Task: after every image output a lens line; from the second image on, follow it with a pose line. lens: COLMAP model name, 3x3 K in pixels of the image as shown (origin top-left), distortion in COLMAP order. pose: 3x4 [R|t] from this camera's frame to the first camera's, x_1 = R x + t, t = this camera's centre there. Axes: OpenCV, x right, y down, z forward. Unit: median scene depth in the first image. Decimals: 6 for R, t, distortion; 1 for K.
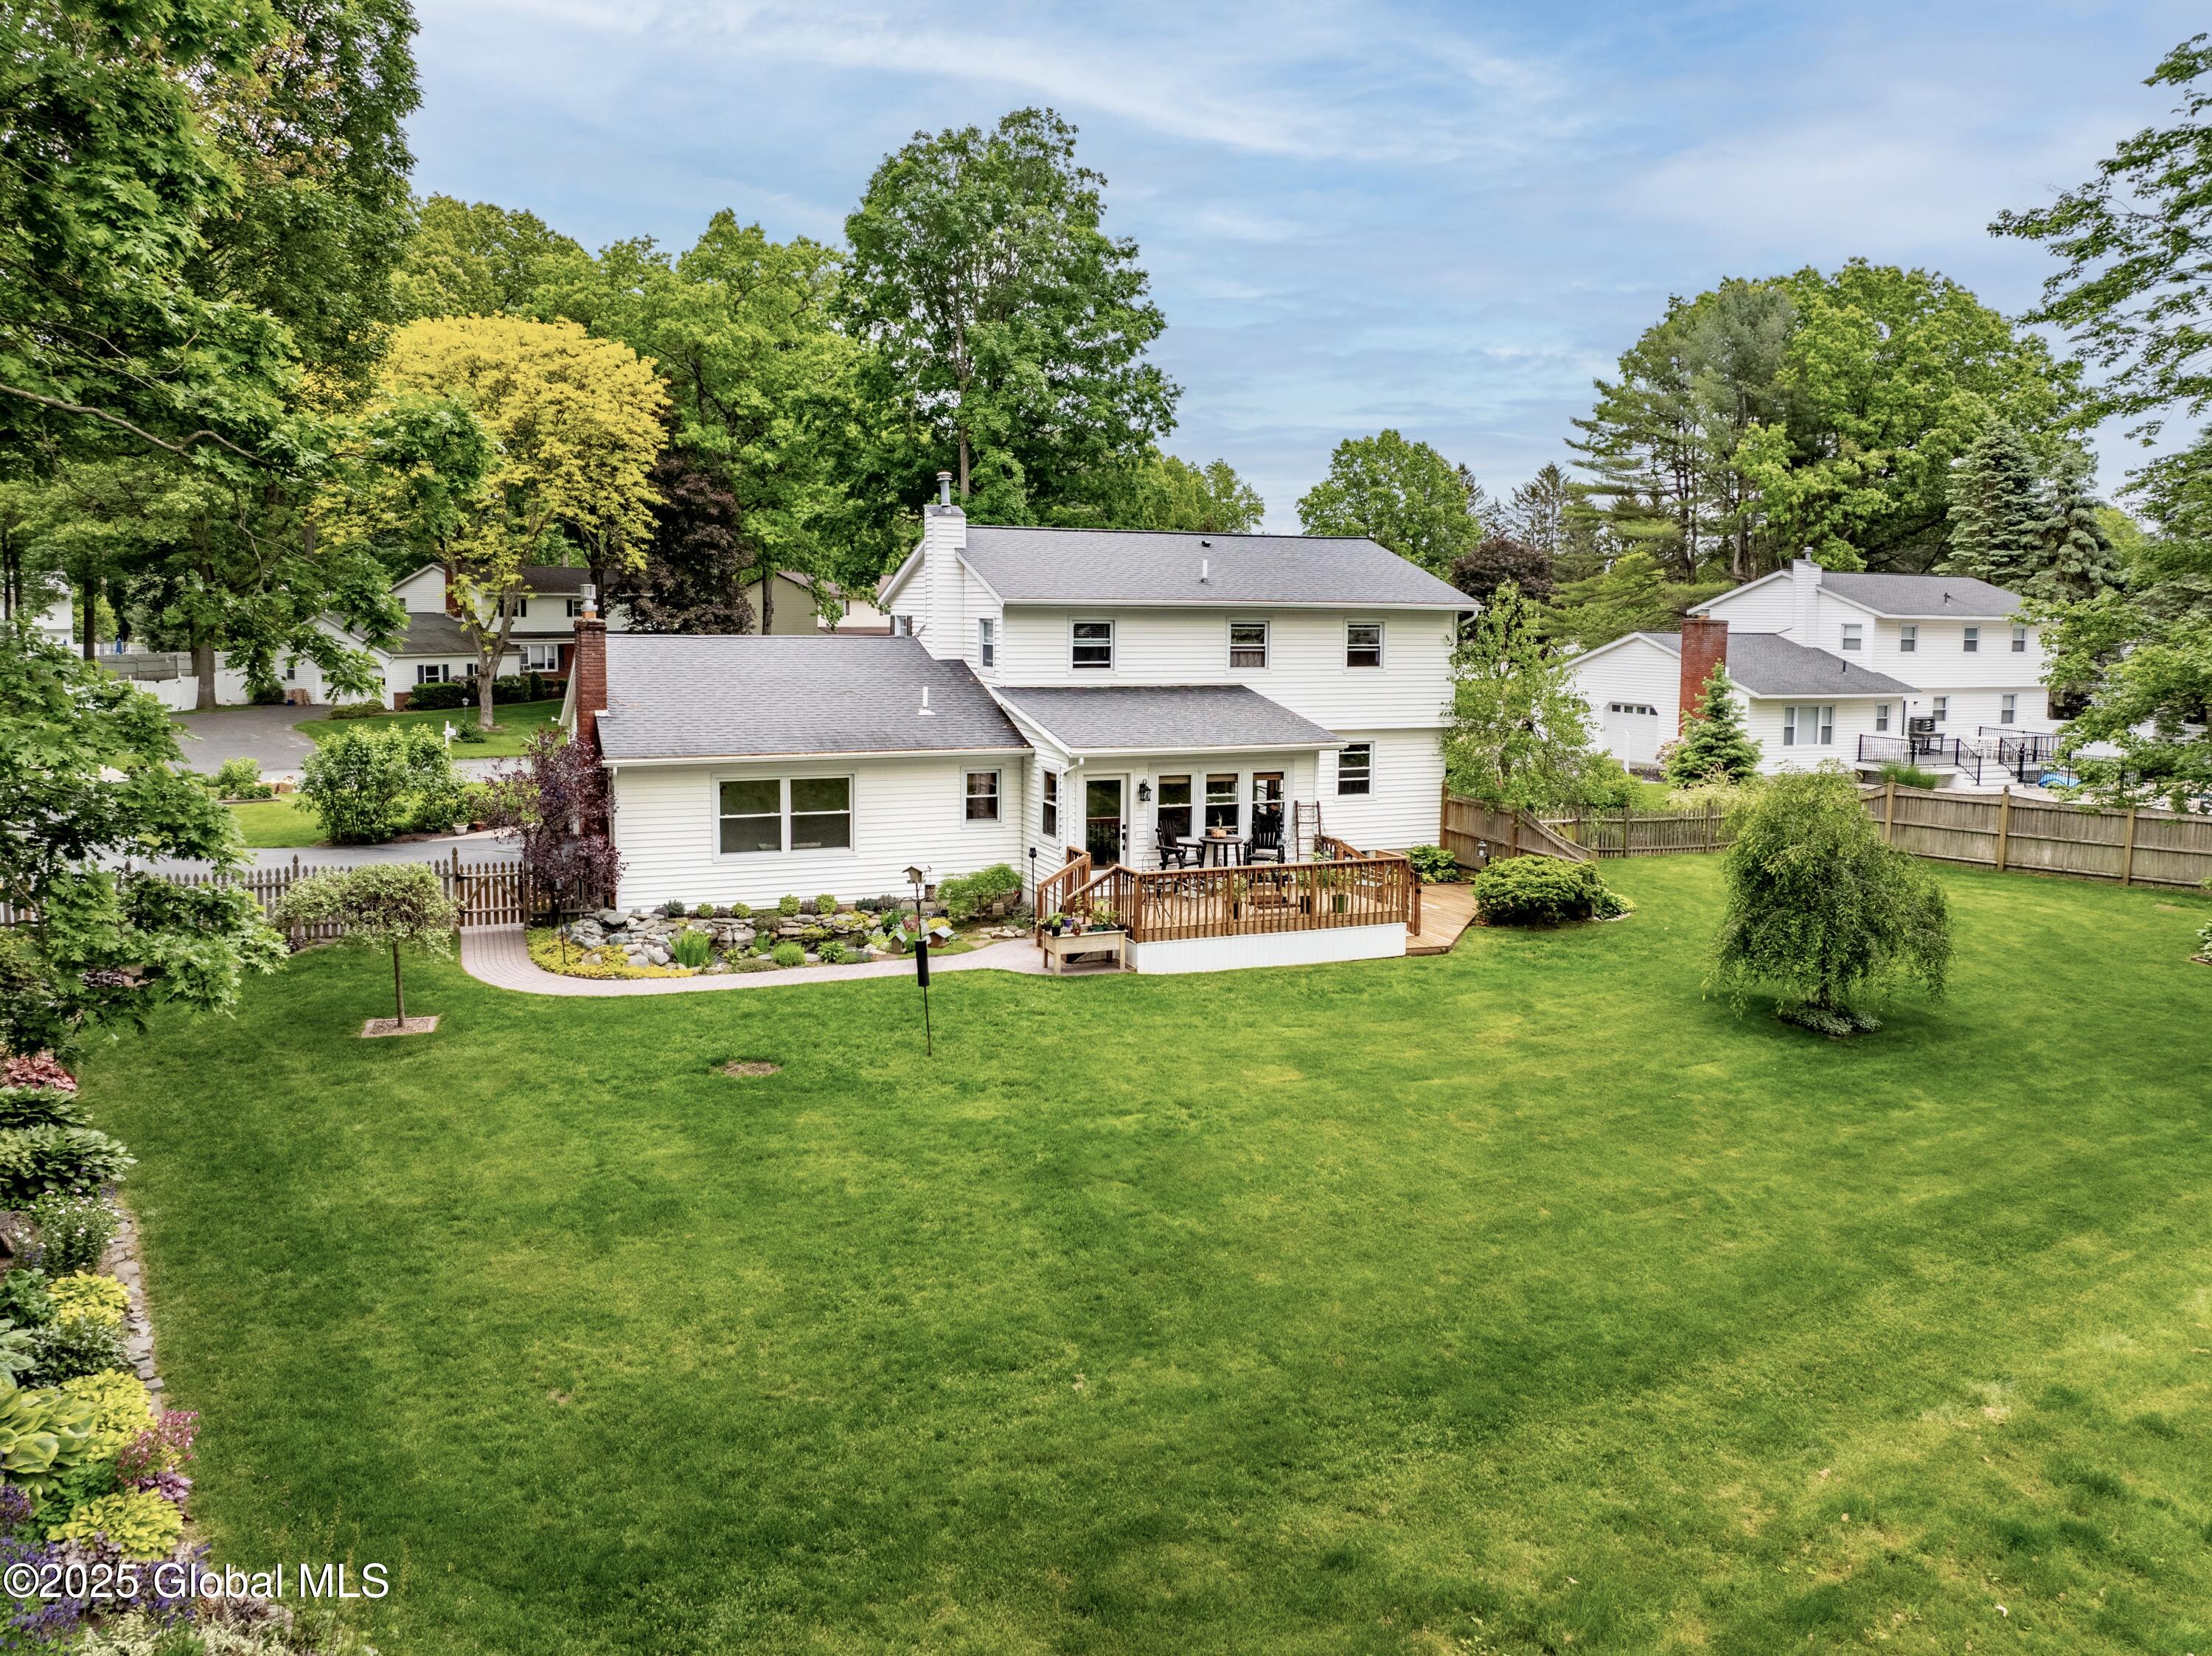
lens RADIAL K [[1539.0, 0, 1106.0], [0, 1539.0, 828.0], [0, 0, 1]] dist [-0.023839, -0.000510]
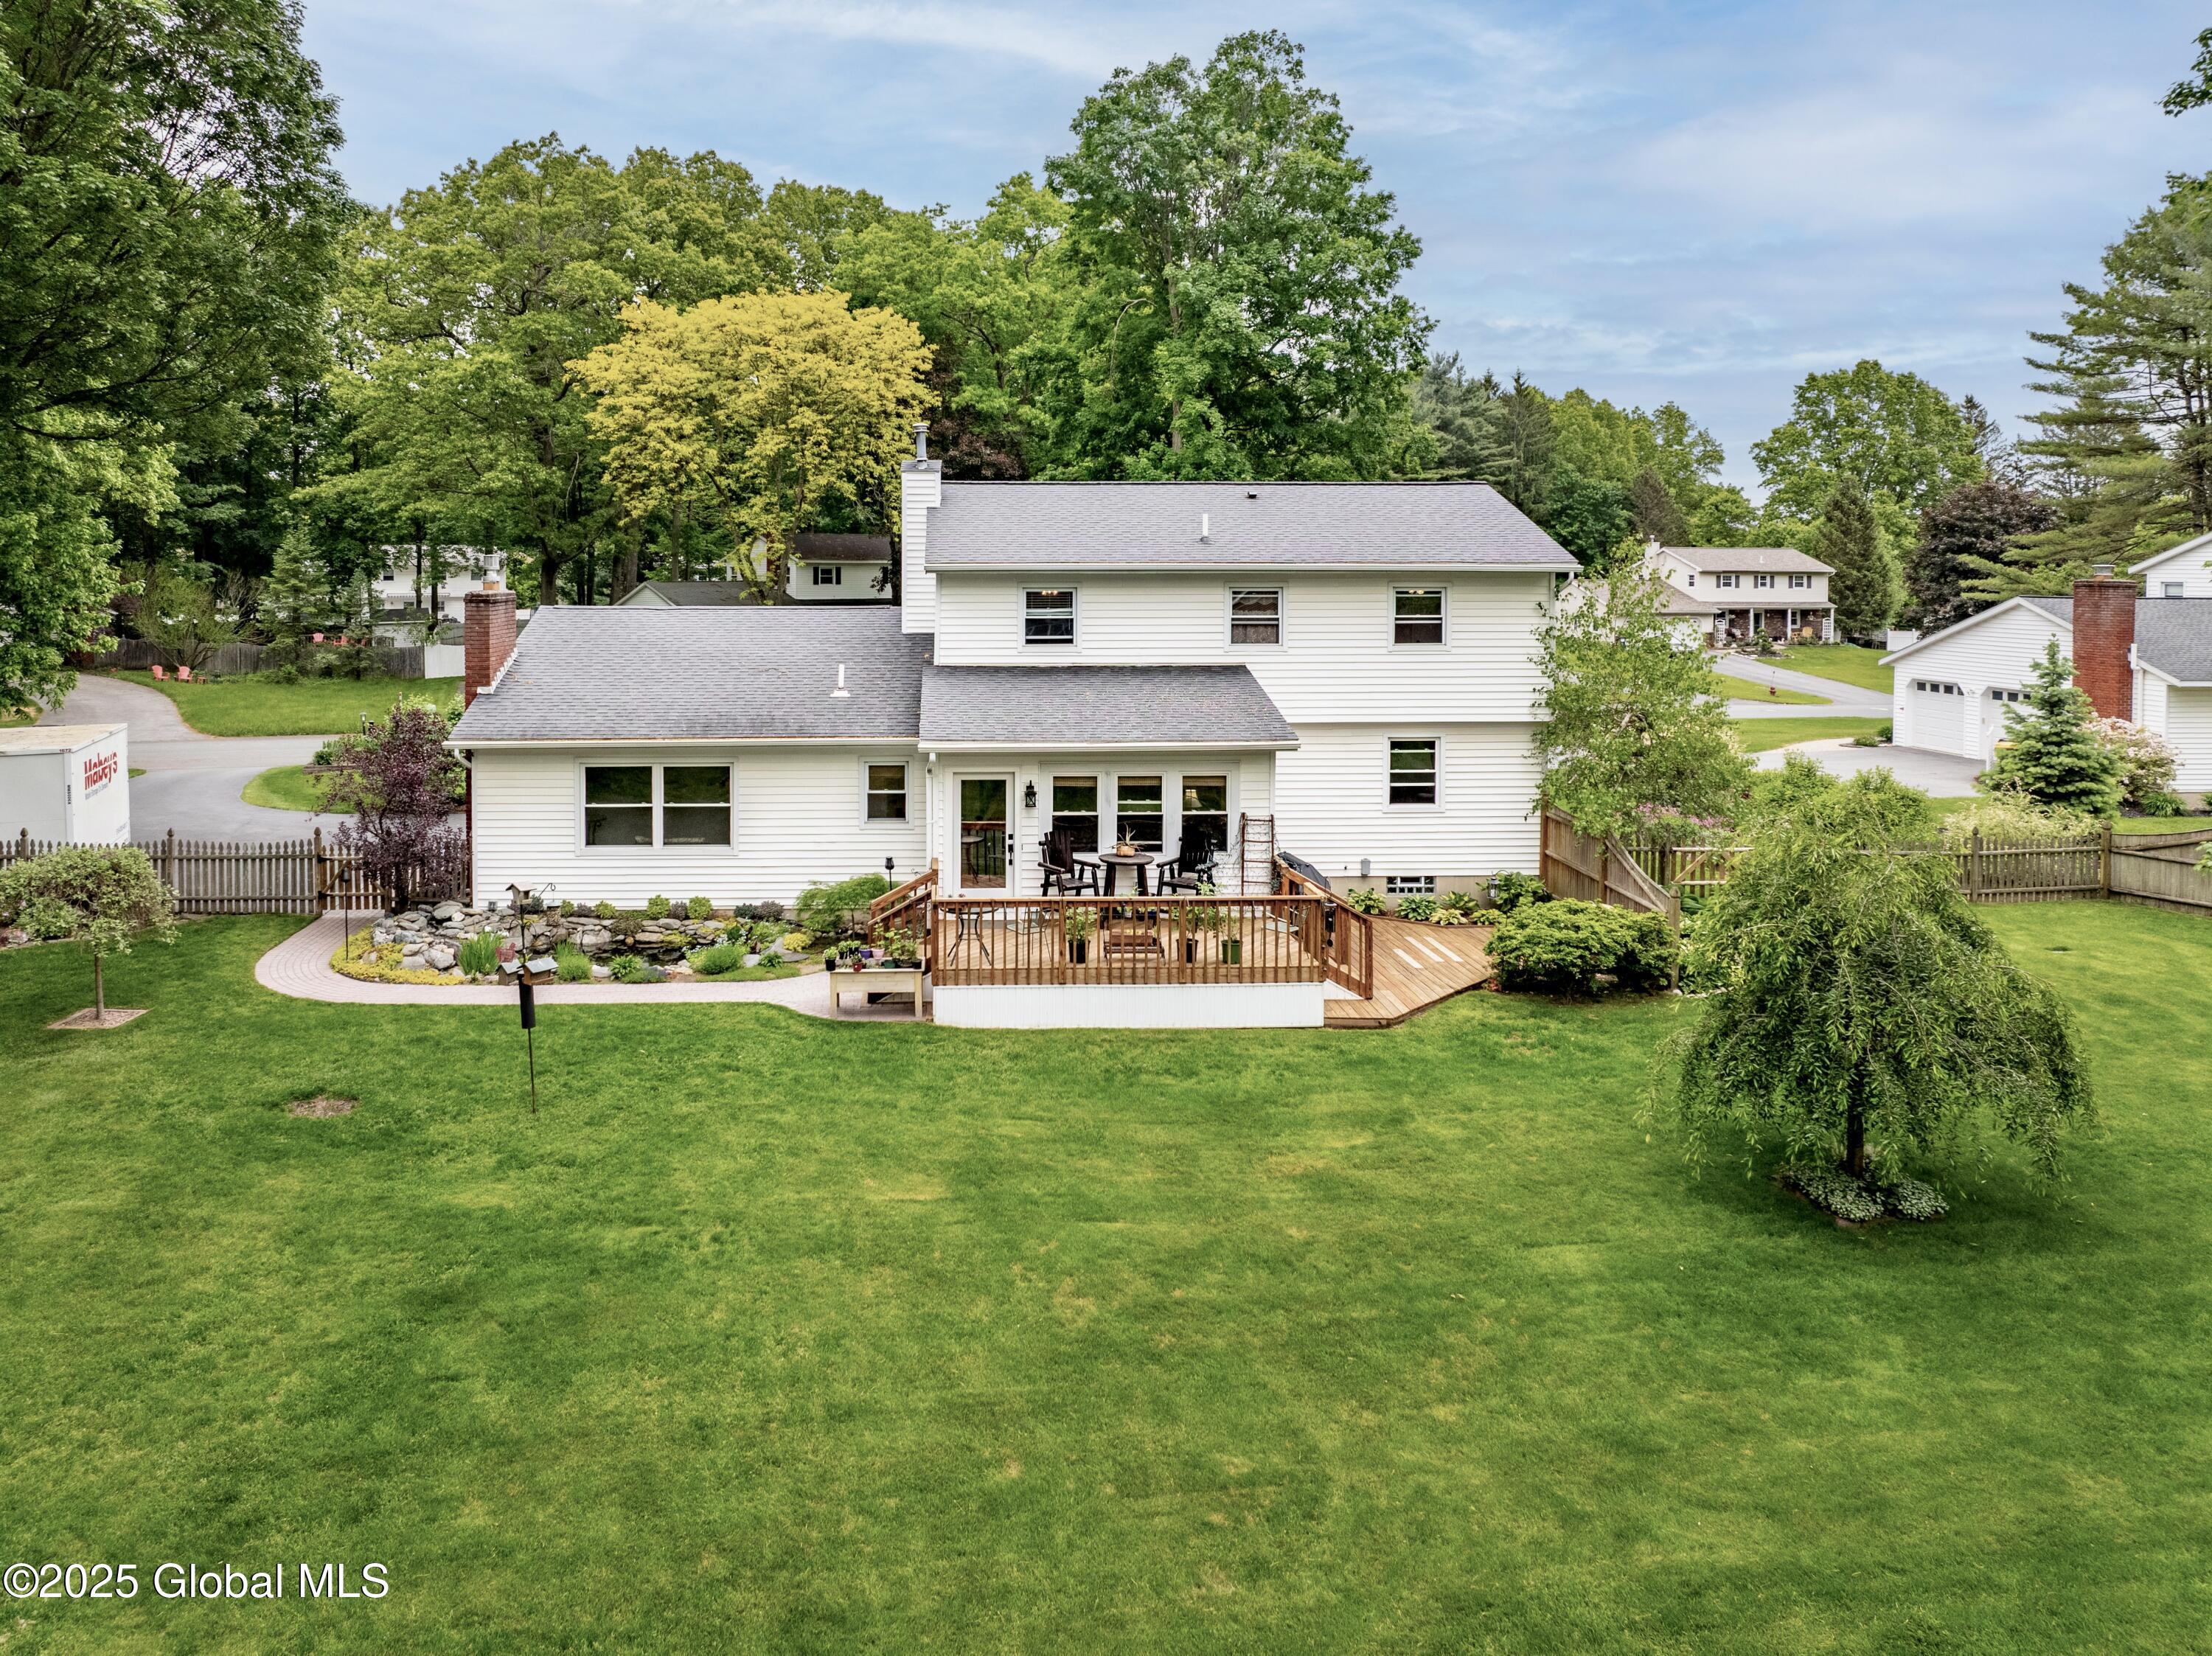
lens RADIAL K [[1603.2, 0, 992.8], [0, 1603.2, 666.1], [0, 0, 1]] dist [-0.025853, 0.004547]
pose [[0.937698, 0.010030, -0.347305, 0.297434], [-0.039071, 0.996287, -0.076718, -0.025631], [0.345246, 0.085508, 0.934609, 0.185757]]
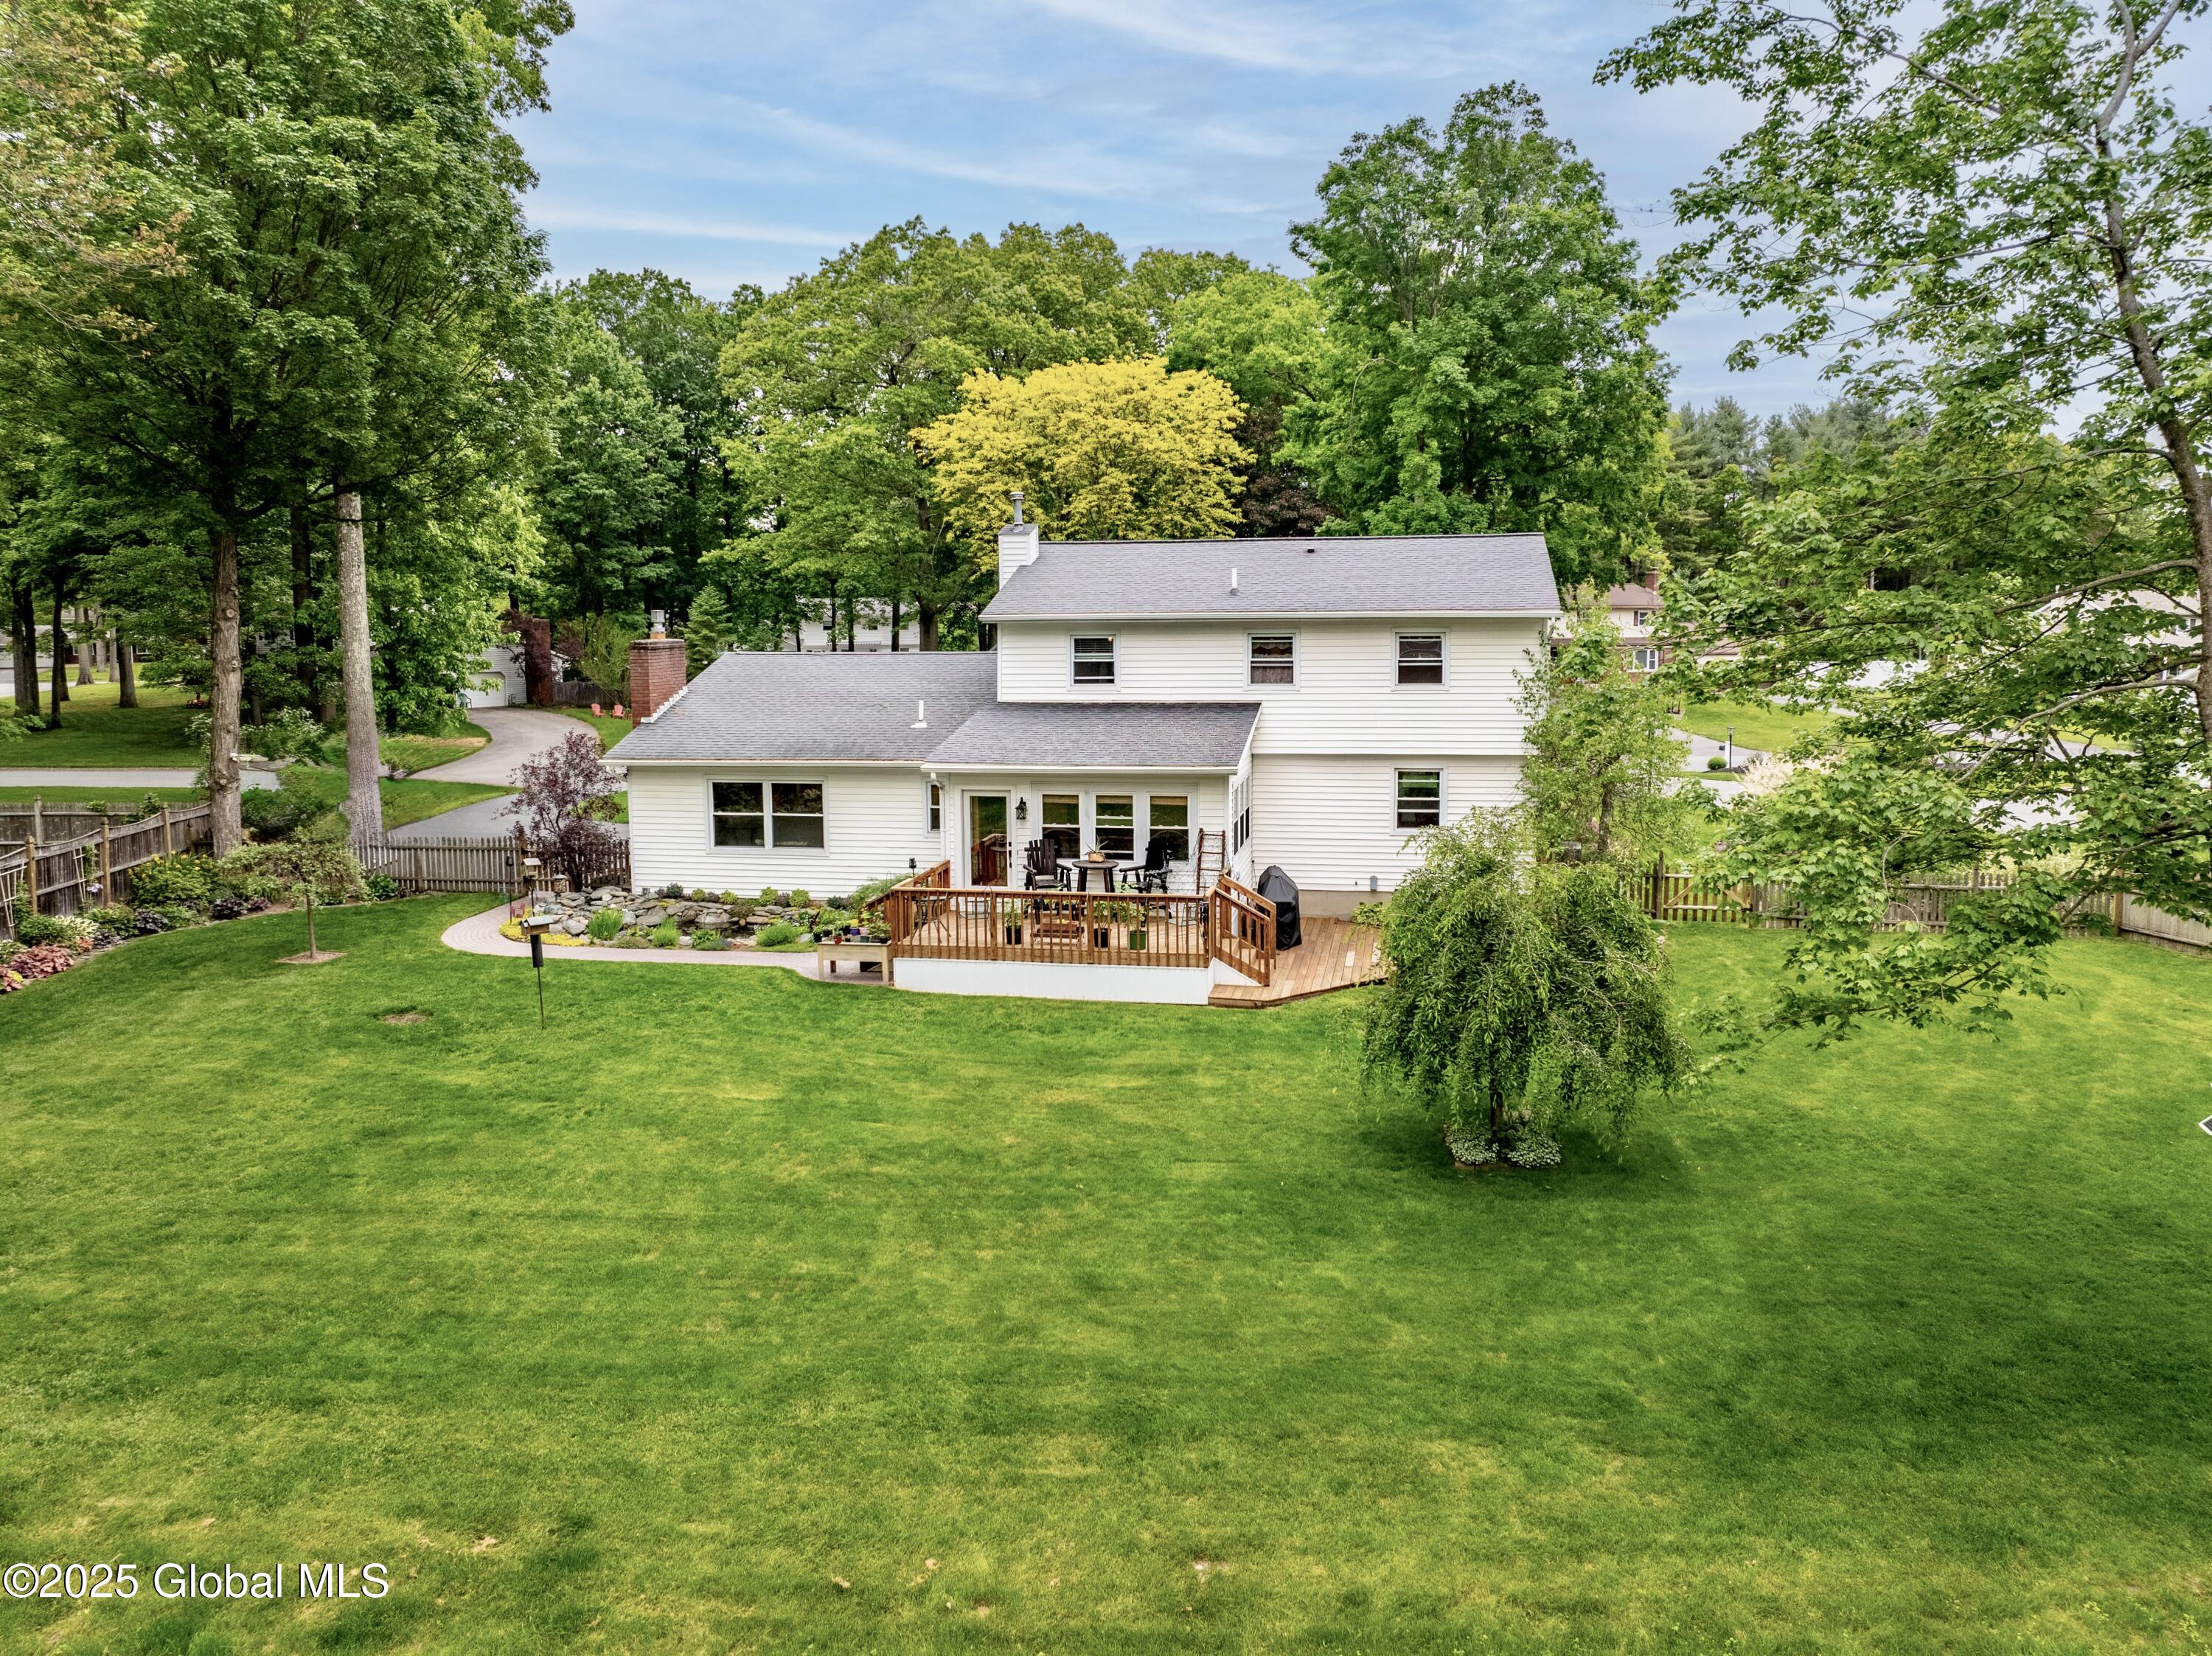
lens RADIAL K [[1539.0, 0, 1106.0], [0, 1539.0, 828.0], [0, 0, 1]] dist [-0.023839, -0.000510]
pose [[0.839714, 0.055446, -0.540190, 0.592882], [-0.059017, 0.998199, 0.010717, -0.025320], [0.539812, 0.022881, 0.841475, 0.198218]]
